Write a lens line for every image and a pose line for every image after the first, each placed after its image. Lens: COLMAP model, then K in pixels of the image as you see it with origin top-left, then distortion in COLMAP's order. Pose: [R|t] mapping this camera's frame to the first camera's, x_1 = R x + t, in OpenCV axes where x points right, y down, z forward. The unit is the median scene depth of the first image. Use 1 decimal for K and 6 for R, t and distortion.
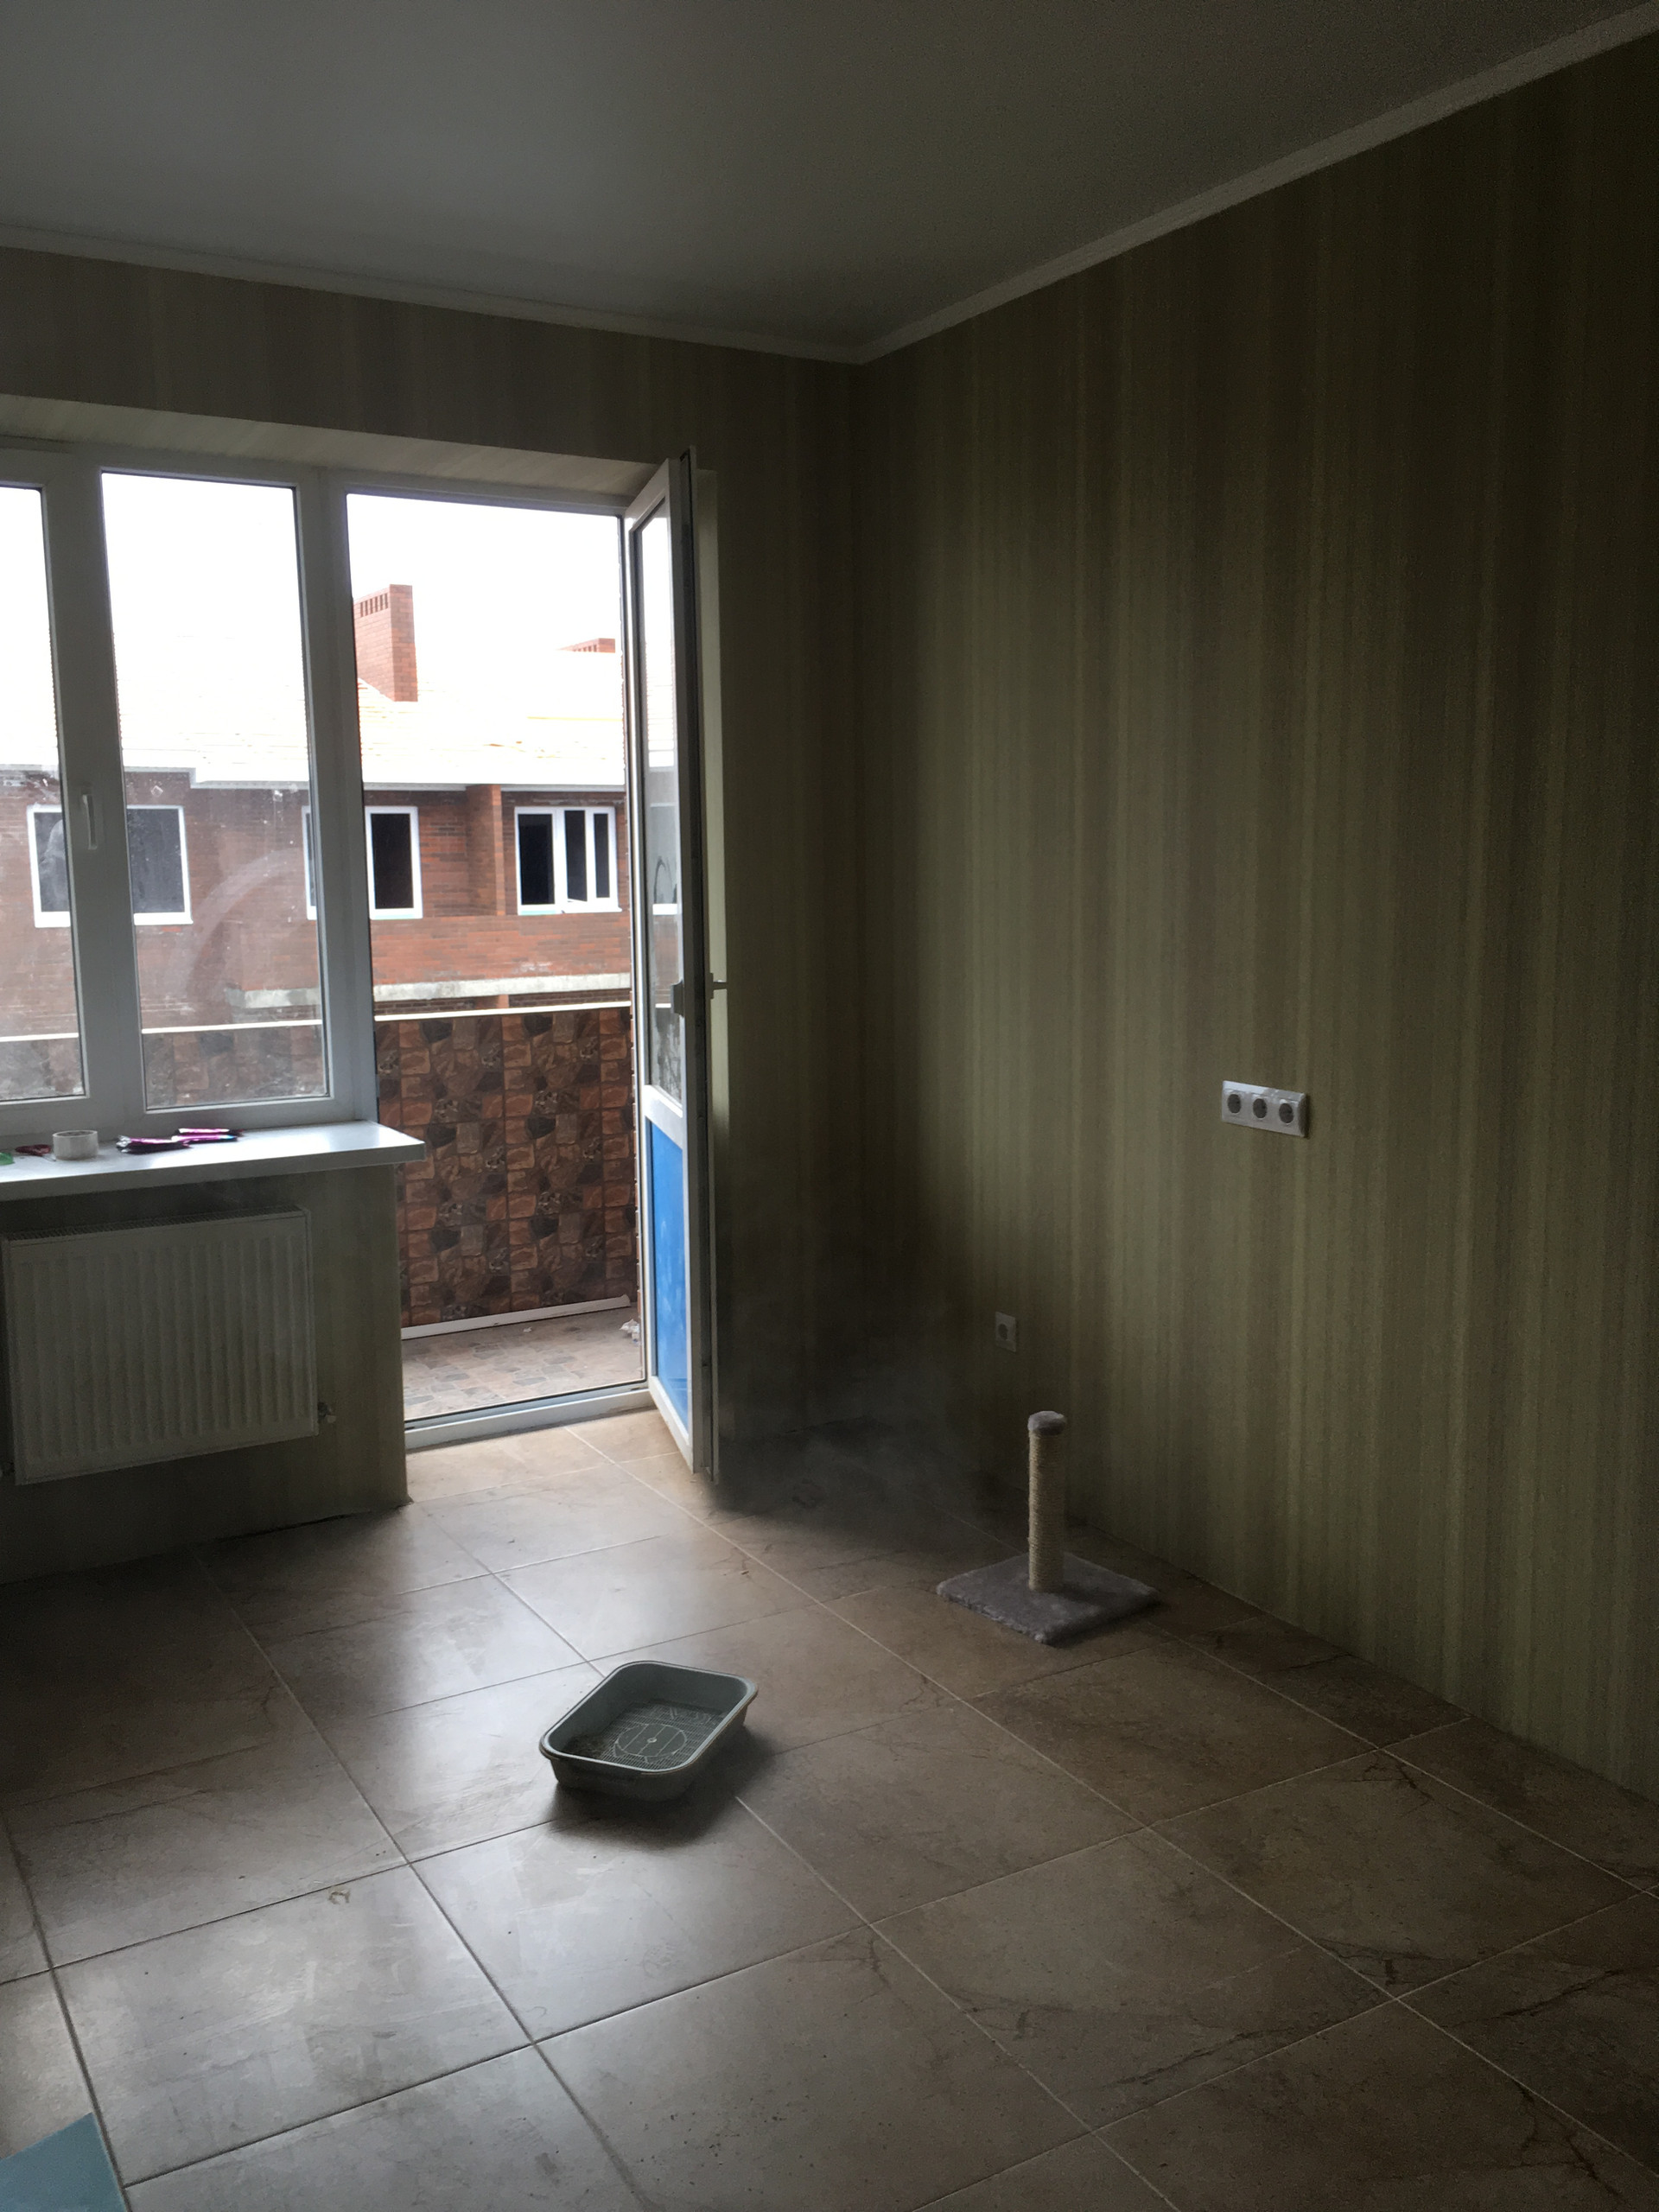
lens RADIAL K [[1885.3, 0, 844.9], [0, 1885.3, 1104.9], [0, 0, 1]] dist [0.040750, -0.059328]
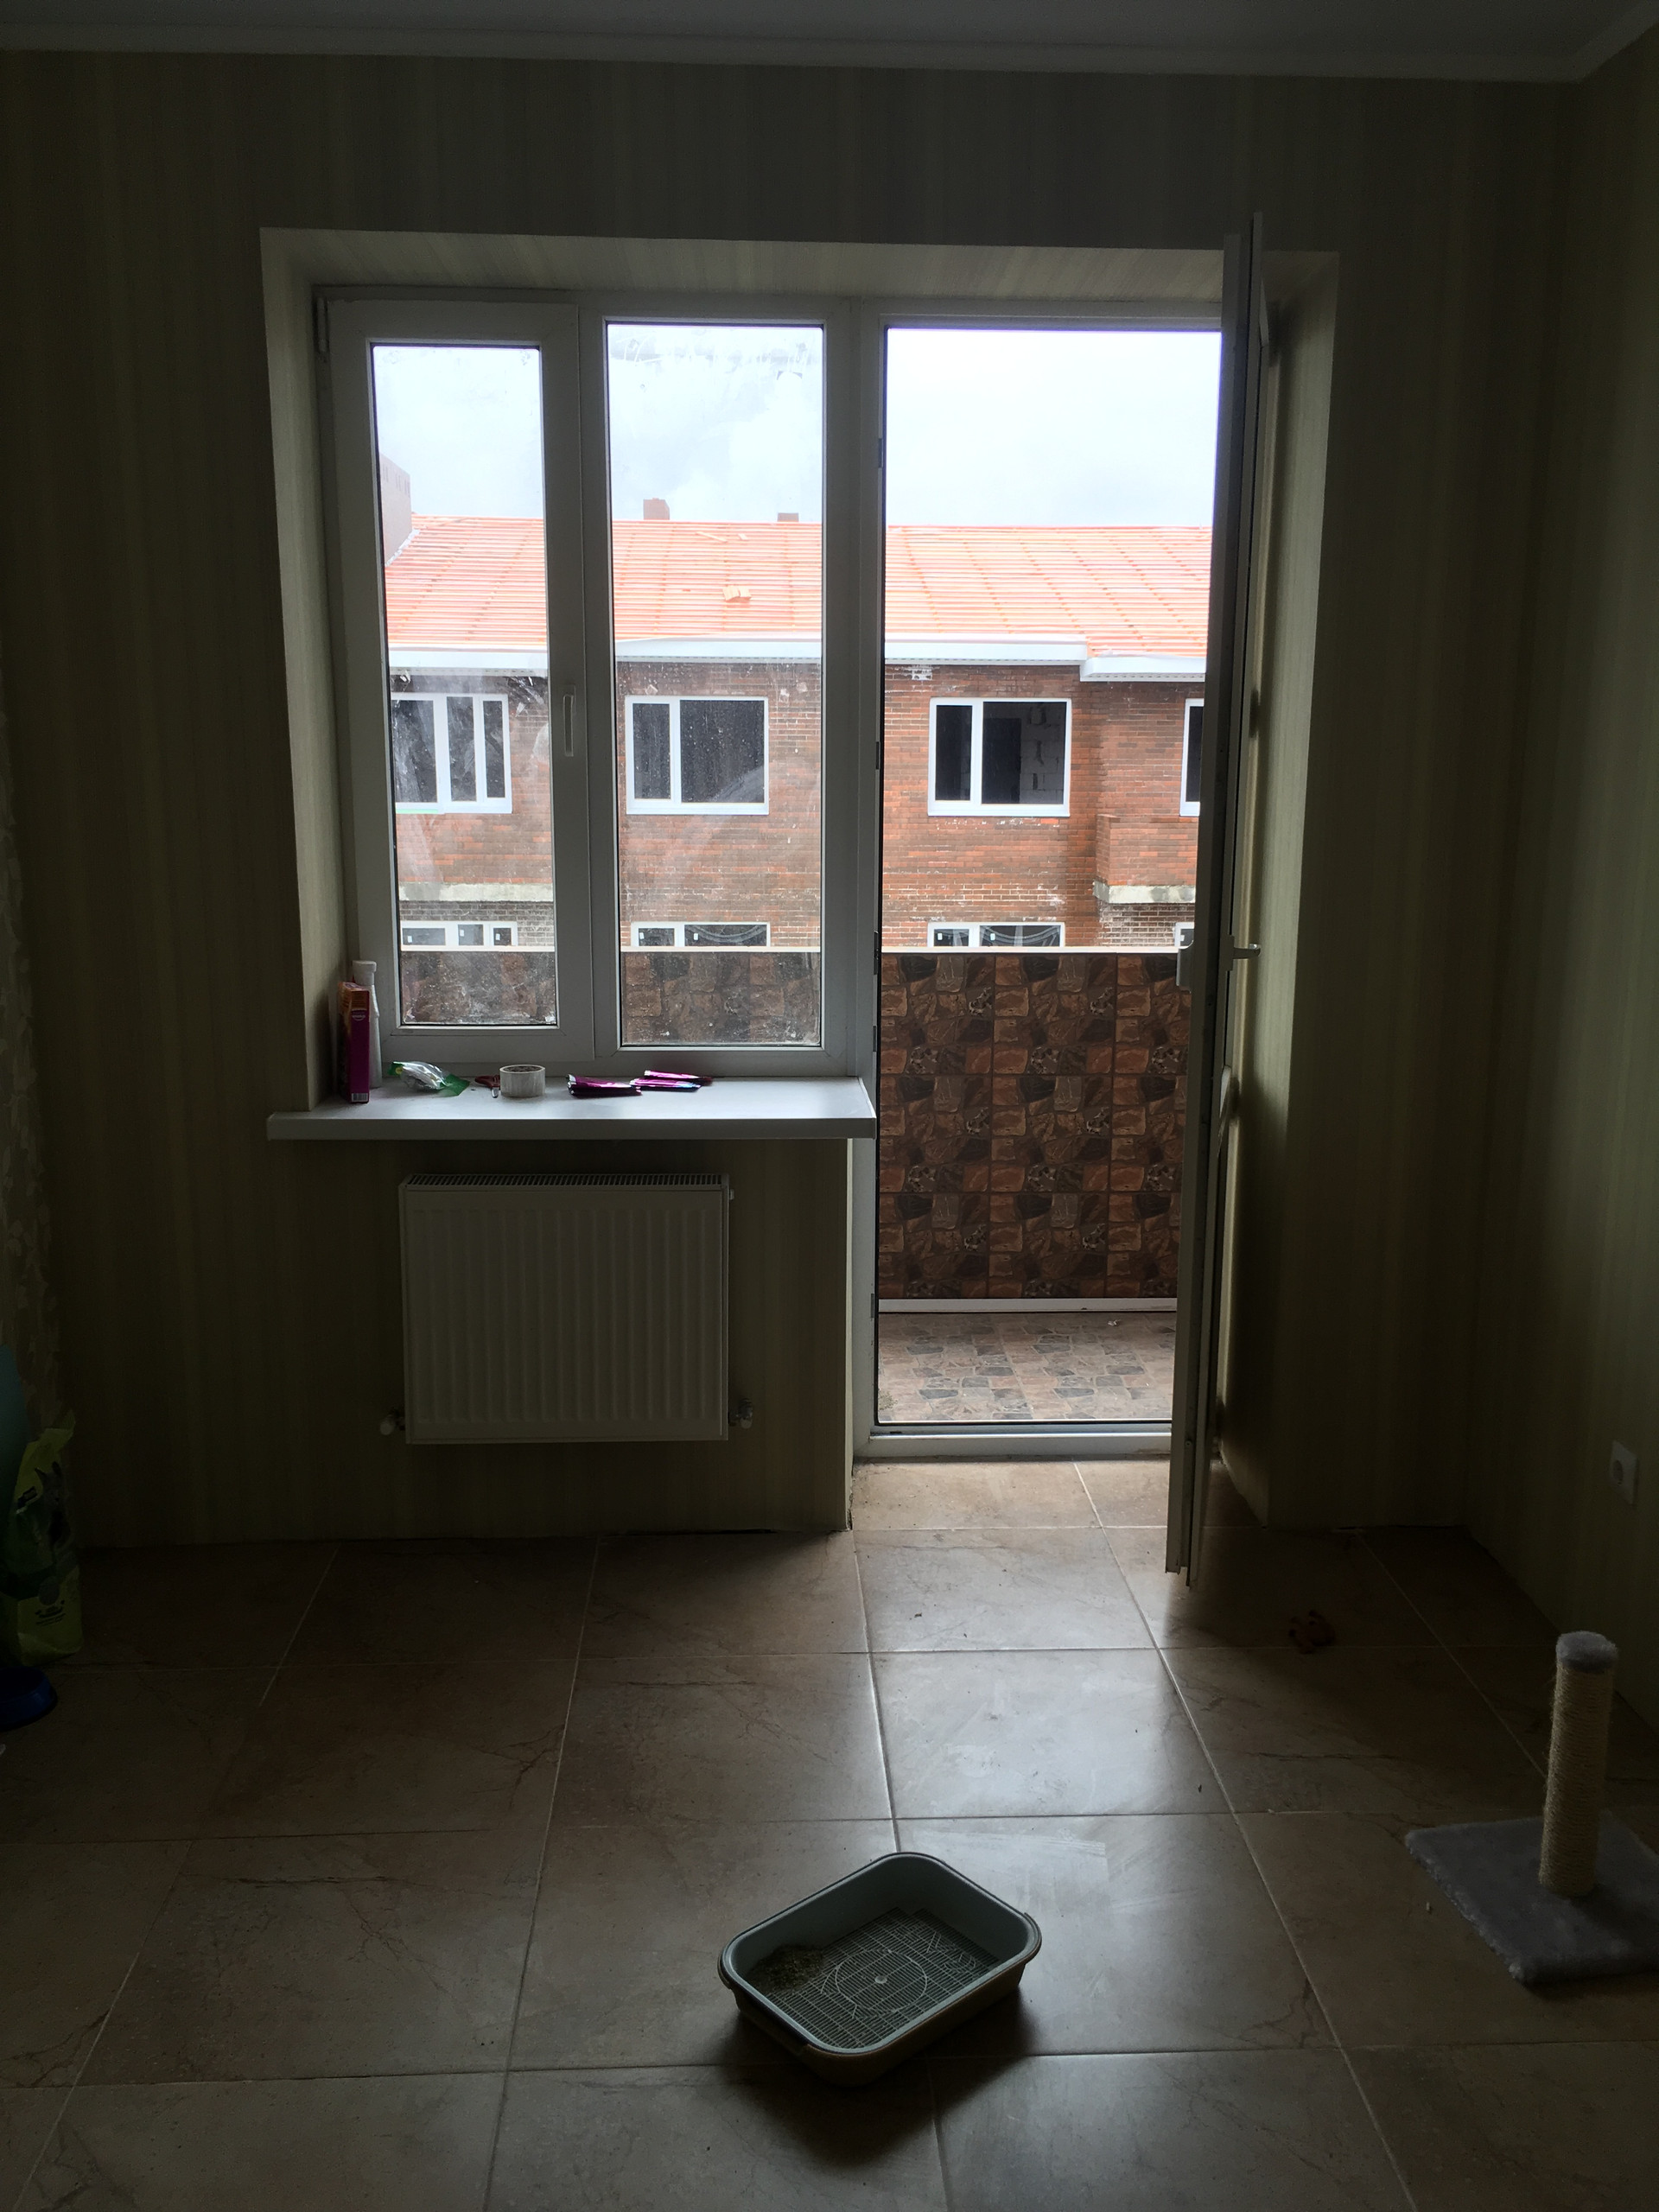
lens RADIAL K [[1885.3, 0, 813.9], [0, 1885.3, 1111.4], [0, 0, 1]] dist [0.040750, -0.059328]
pose [[0.880586, 0.107395, -0.461556, 0.131454], [-0.080285, 0.993712, 0.078044, -0.043586], [0.467035, -0.031669, 0.883671, 0.241782]]
